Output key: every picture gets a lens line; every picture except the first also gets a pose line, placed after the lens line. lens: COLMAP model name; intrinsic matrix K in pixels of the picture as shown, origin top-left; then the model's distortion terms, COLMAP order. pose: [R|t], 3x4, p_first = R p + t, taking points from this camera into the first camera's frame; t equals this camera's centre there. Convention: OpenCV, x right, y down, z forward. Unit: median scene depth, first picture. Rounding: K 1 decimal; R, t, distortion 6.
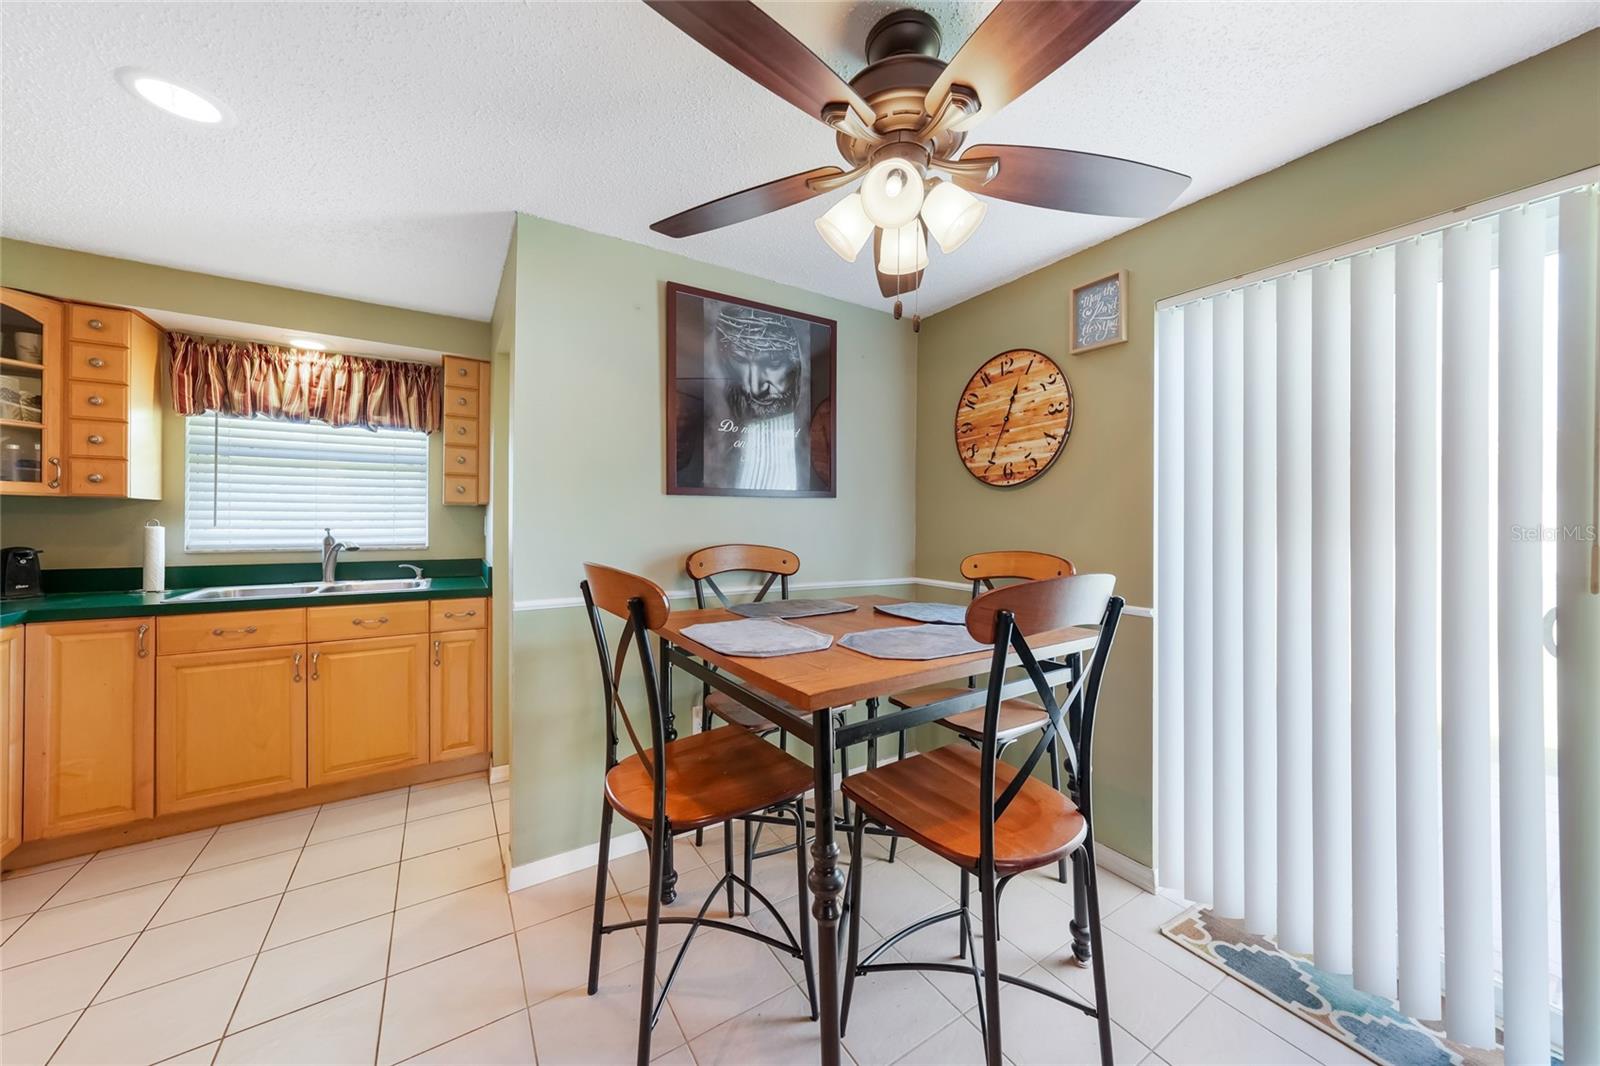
lens RADIAL K [[532.7, 0, 826.6], [0, 532.7, 521.2], [0, 0, 1]] dist [-0.027600, 0.005896]
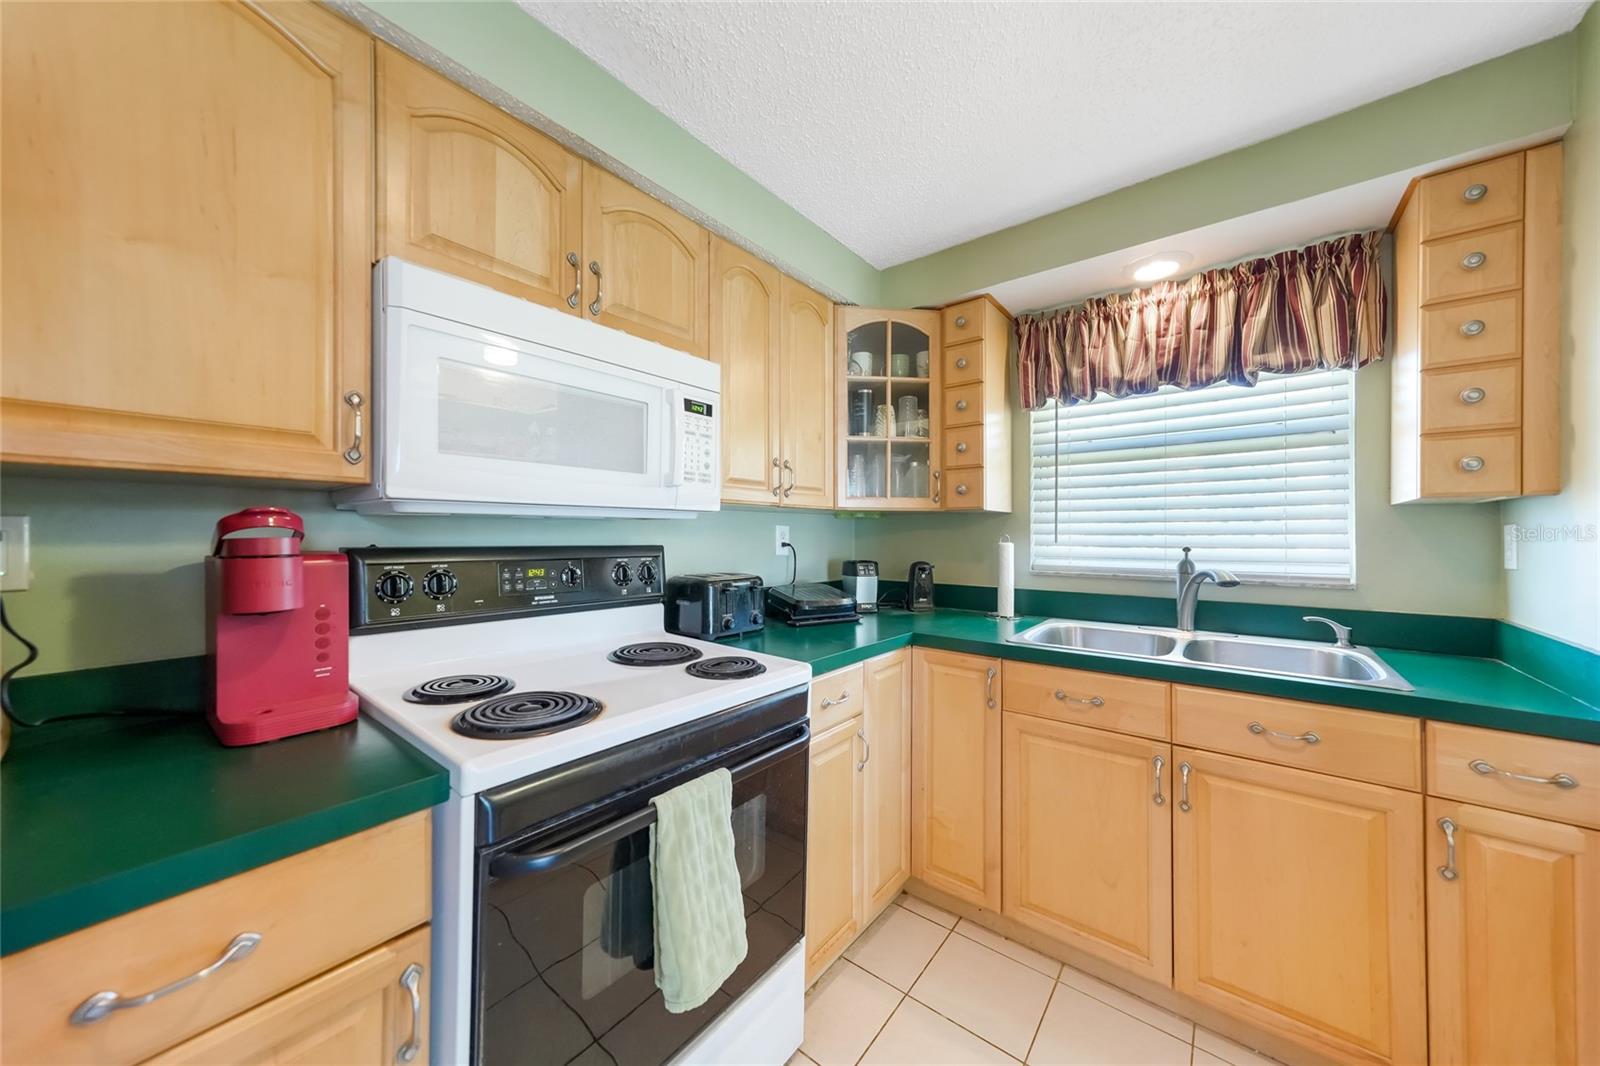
lens RADIAL K [[573.3, 0, 800.0], [0, 573.3, 533.0], [0, 0, 1]] dist [-0.002448, 0.005131]
pose [[0.279314, -0.005128, -0.960186, -0.422449], [0.004275, 0.999982, -0.004097, -0.002878], [0.960190, -0.002960, 0.279331, 0.357588]]
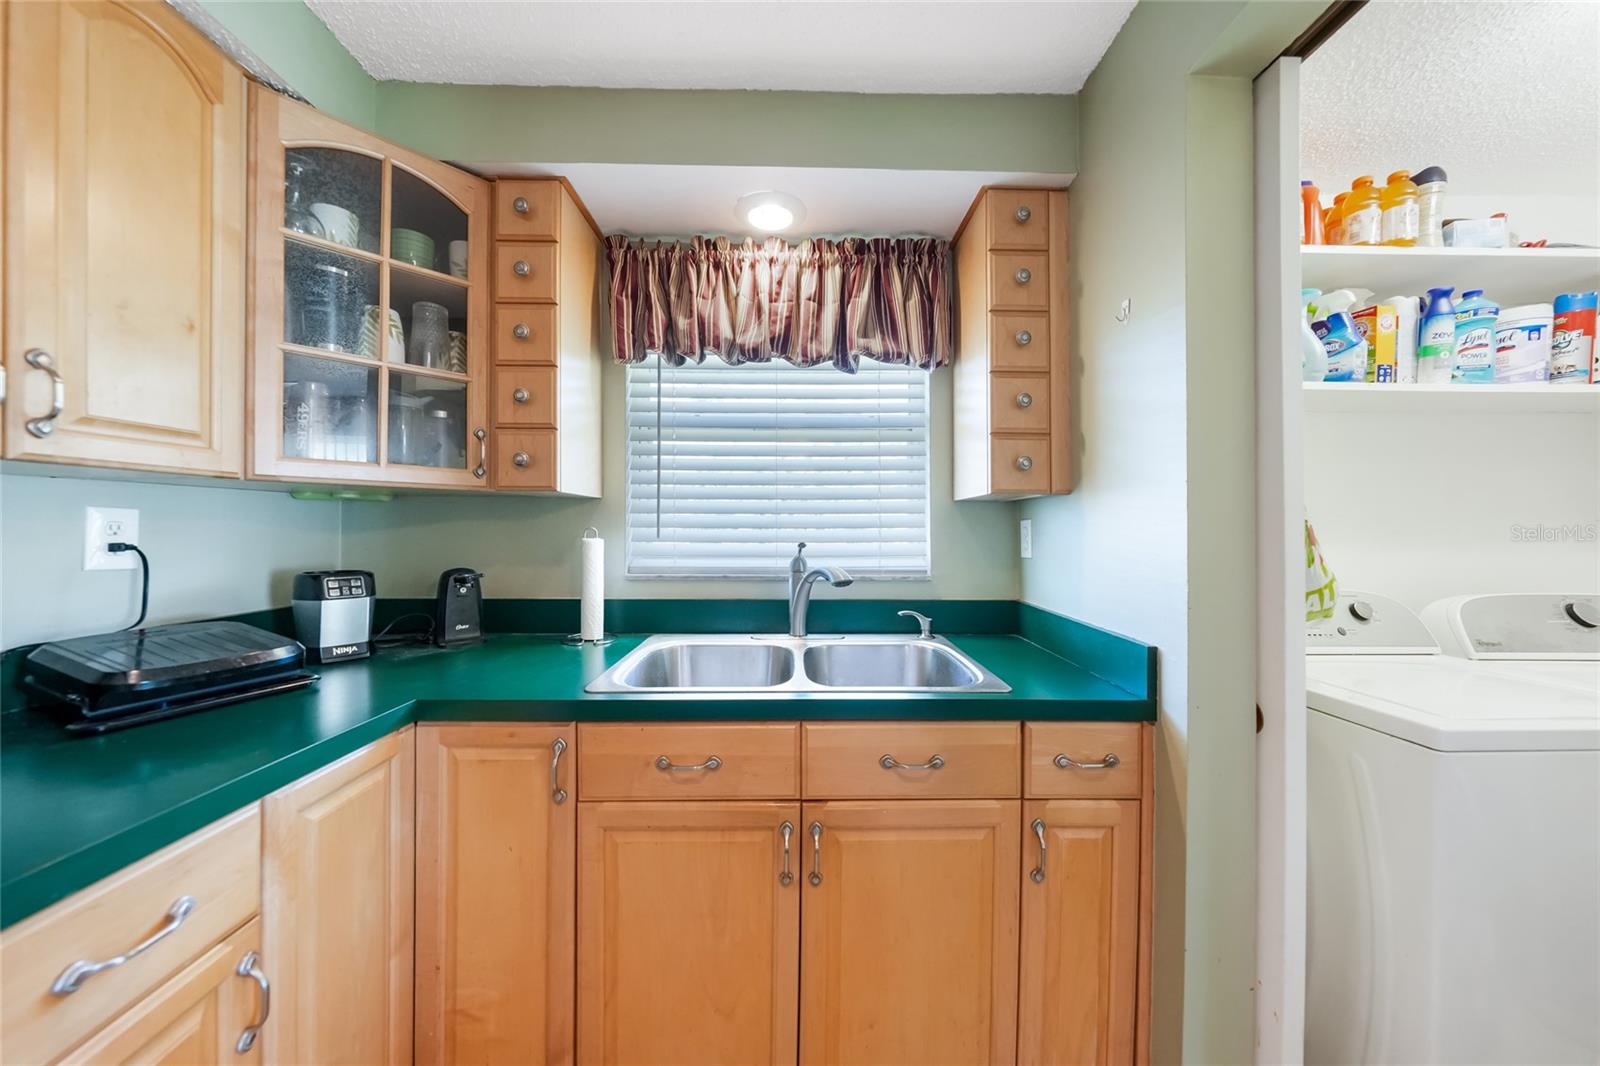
lens RADIAL K [[559.4, 0, 827.1], [0, 559.4, 529.0], [0, 0, 1]] dist [0.002863, -0.000009]
pose [[0.840139, 0.001568, -0.542369, -0.616077], [0.001674, 0.999984, 0.005483, -0.003673], [0.542368, -0.005515, 0.840123, 0.521072]]
